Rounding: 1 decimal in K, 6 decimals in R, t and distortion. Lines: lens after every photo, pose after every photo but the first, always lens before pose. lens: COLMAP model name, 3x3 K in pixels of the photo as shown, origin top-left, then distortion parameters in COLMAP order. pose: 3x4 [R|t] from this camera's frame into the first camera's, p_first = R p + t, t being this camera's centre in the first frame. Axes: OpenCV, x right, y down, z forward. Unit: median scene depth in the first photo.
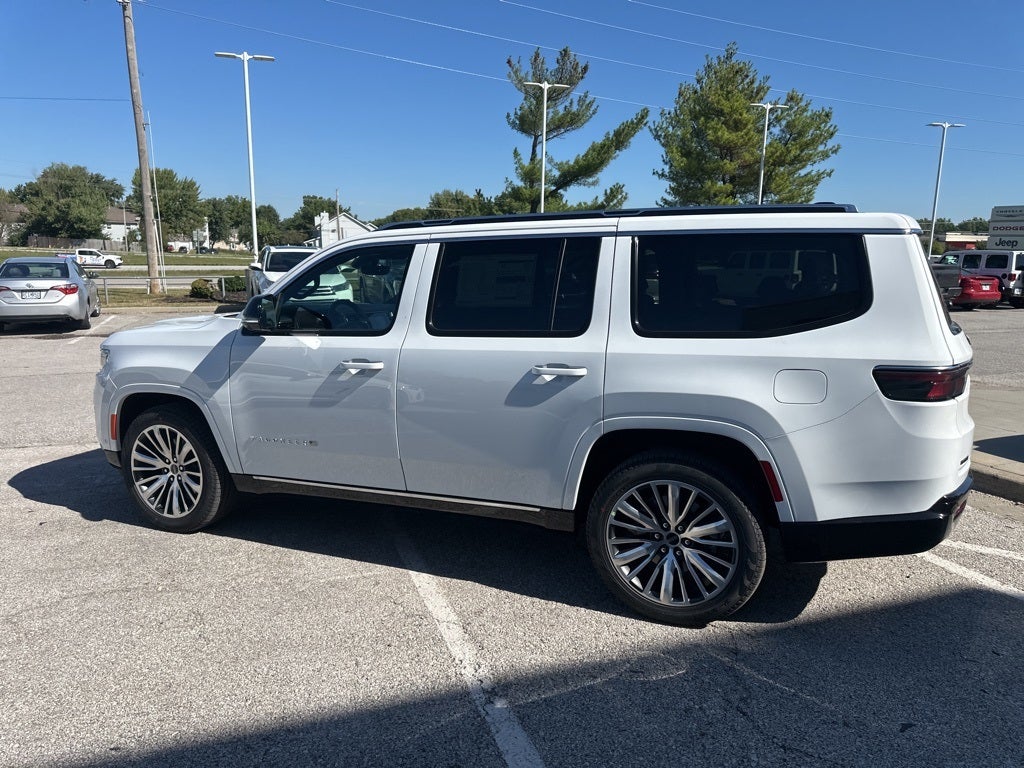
lens RADIAL K [[721.7, 0, 508.9], [0, 721.7, 390.6], [0, 0, 1]] dist [0.045872, -0.055326]
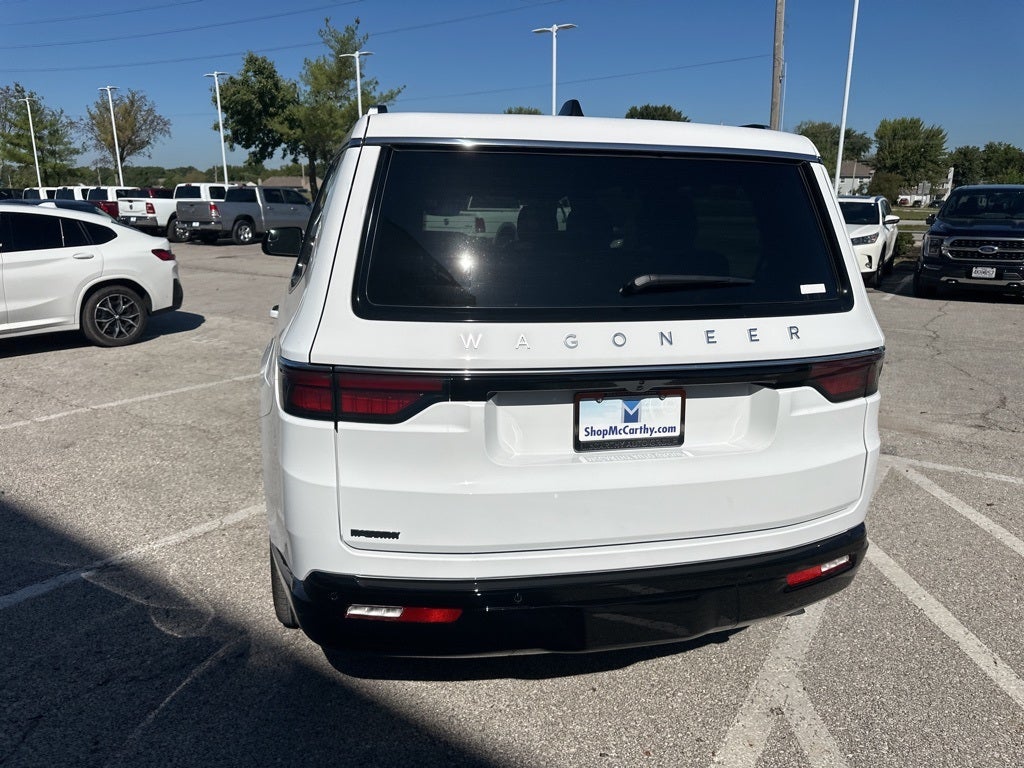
lens RADIAL K [[721.7, 0, 507.9], [0, 721.7, 379.3], [0, 0, 1]] dist [0.045872, -0.055326]
pose [[0.592694, 0.193813, -0.781761, 0.759223], [-0.158416, 0.979708, 0.122784, -0.078240], [0.789695, 0.051070, 0.611371, 0.488341]]
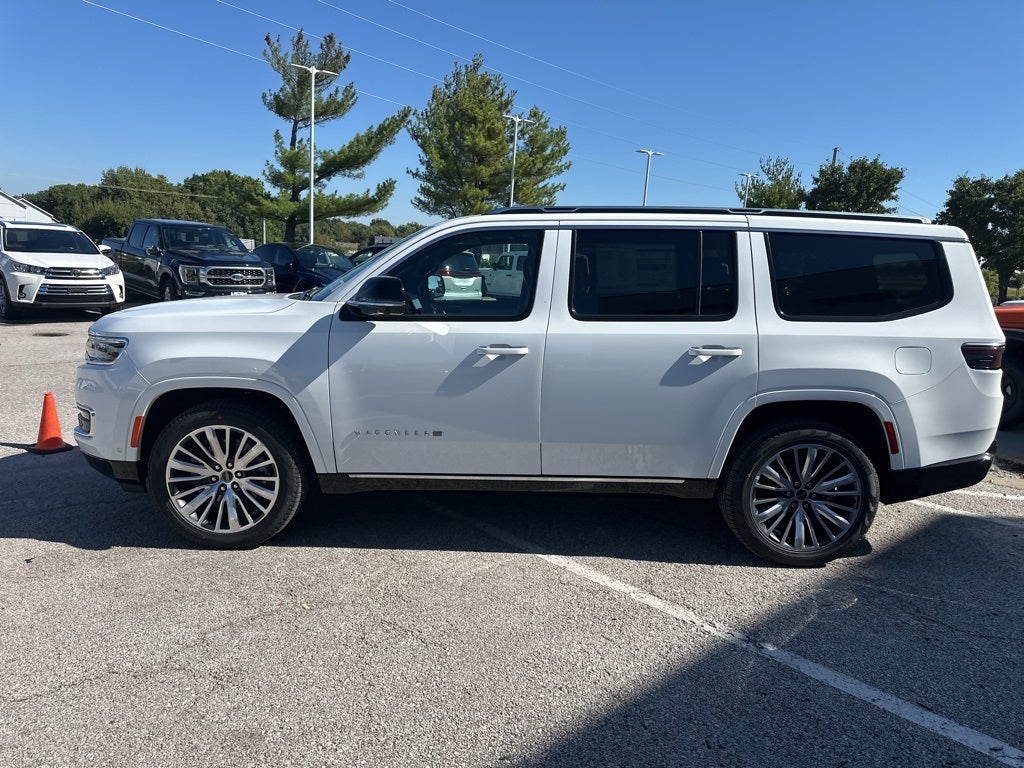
lens RADIAL K [[721.7, 0, 508.7], [0, 721.7, 391.5], [0, 0, 1]] dist [0.045872, -0.055326]
pose [[0.918610, -0.032169, 0.393854, -0.490739], [0.030499, 0.999480, 0.010501, 0.009071], [-0.393987, 0.002366, 0.919113, 0.081020]]
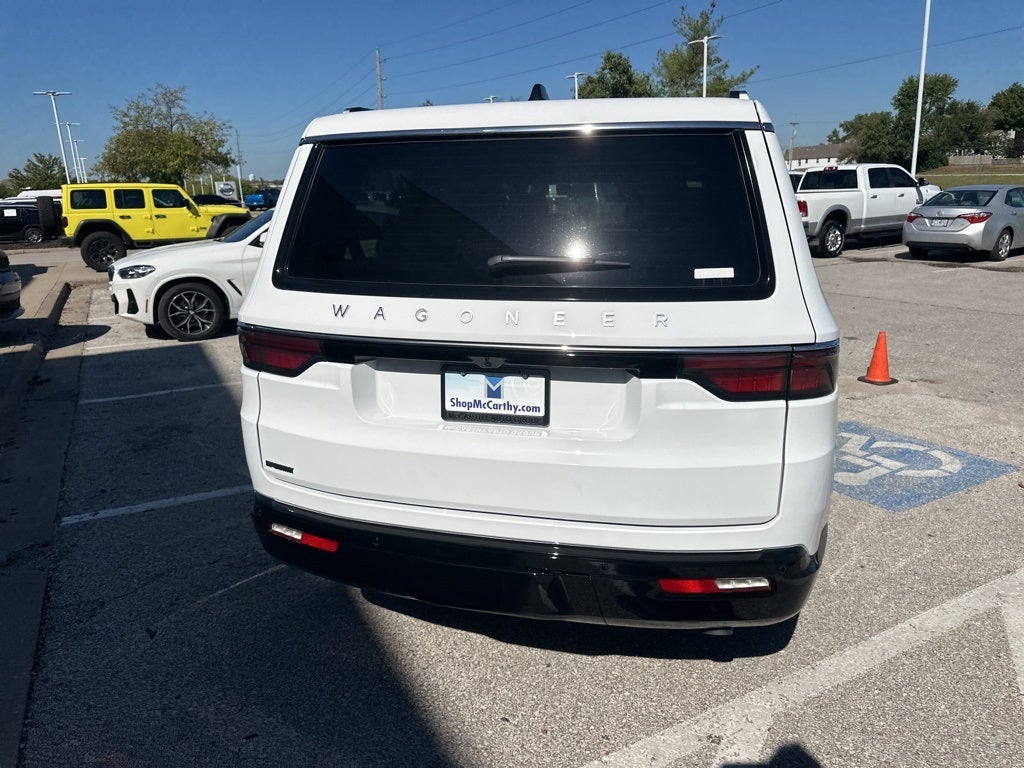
lens RADIAL K [[721.7, 0, 510.1], [0, 721.7, 381.6], [0, 0, 1]] dist [0.045872, -0.055326]
pose [[0.150311, 0.241091, -0.958792, 0.893808], [-0.161530, 0.962767, 0.216767, -0.118632], [0.975354, 0.122291, 0.183658, 0.730564]]
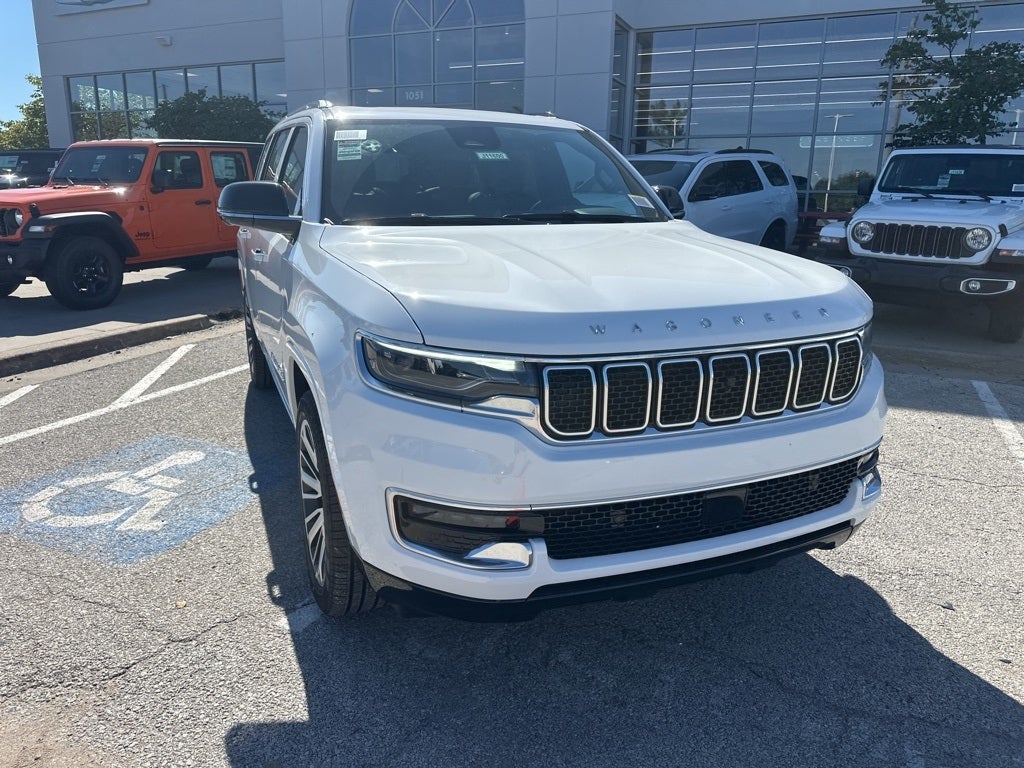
lens RADIAL K [[721.7, 0, 507.8], [0, 721.7, 383.8], [0, 0, 1]] dist [0.045872, -0.055326]
pose [[-0.715162, -0.193523, 0.671634, -0.776695], [0.111072, 0.917230, 0.382559, -0.245547], [-0.690077, 0.348191, -0.634473, 1.609410]]
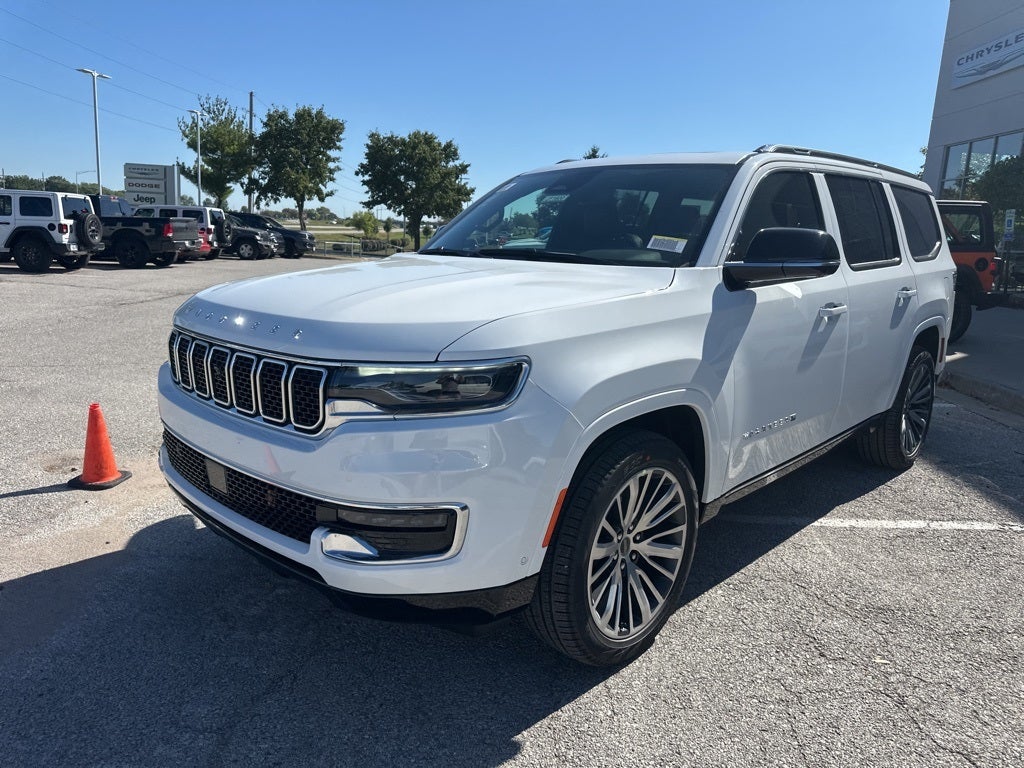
lens RADIAL K [[721.7, 0, 509.4], [0, 721.7, 382.4], [0, 0, 1]] dist [0.045872, -0.055326]
pose [[0.361183, -0.179114, 0.915131, -0.979658], [0.135935, 0.981009, 0.138358, -0.103753], [-0.922534, 0.074426, 0.378672, 0.866151]]
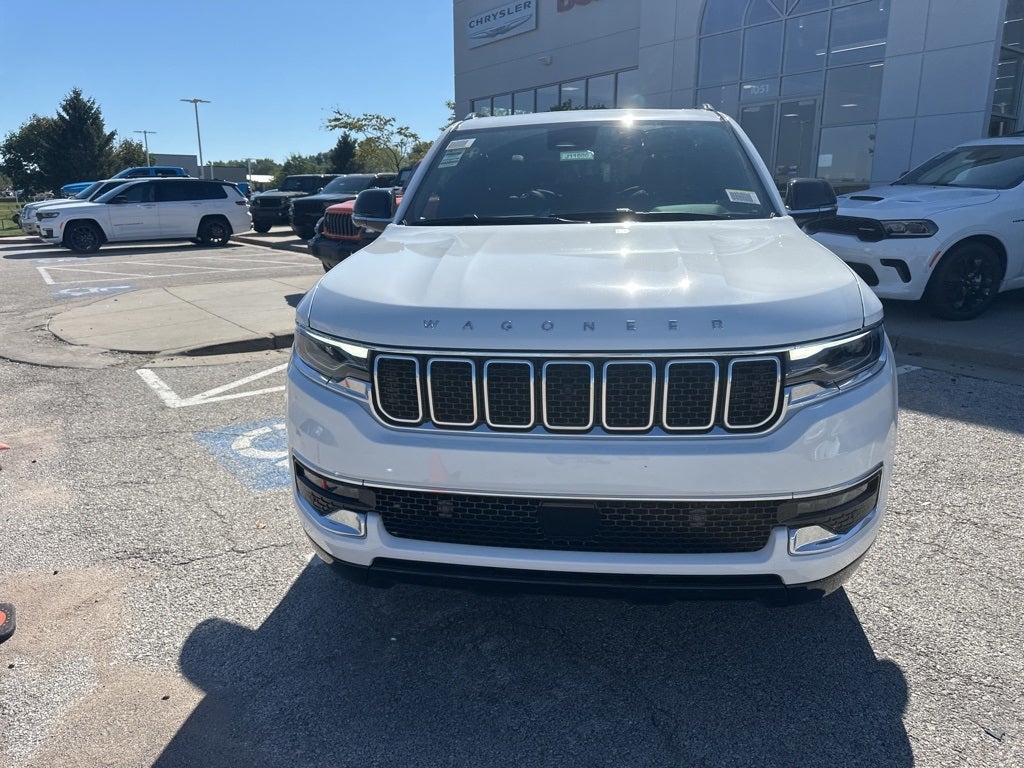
lens RADIAL K [[721.7, 0, 510.8], [0, 721.7, 381.3], [0, 0, 1]] dist [0.045872, -0.055326]
pose [[-0.278923, -0.244870, 0.928569, -0.947515], [0.186135, 0.934821, 0.302430, -0.201197], [-0.942102, 0.257194, -0.215164, 1.364757]]
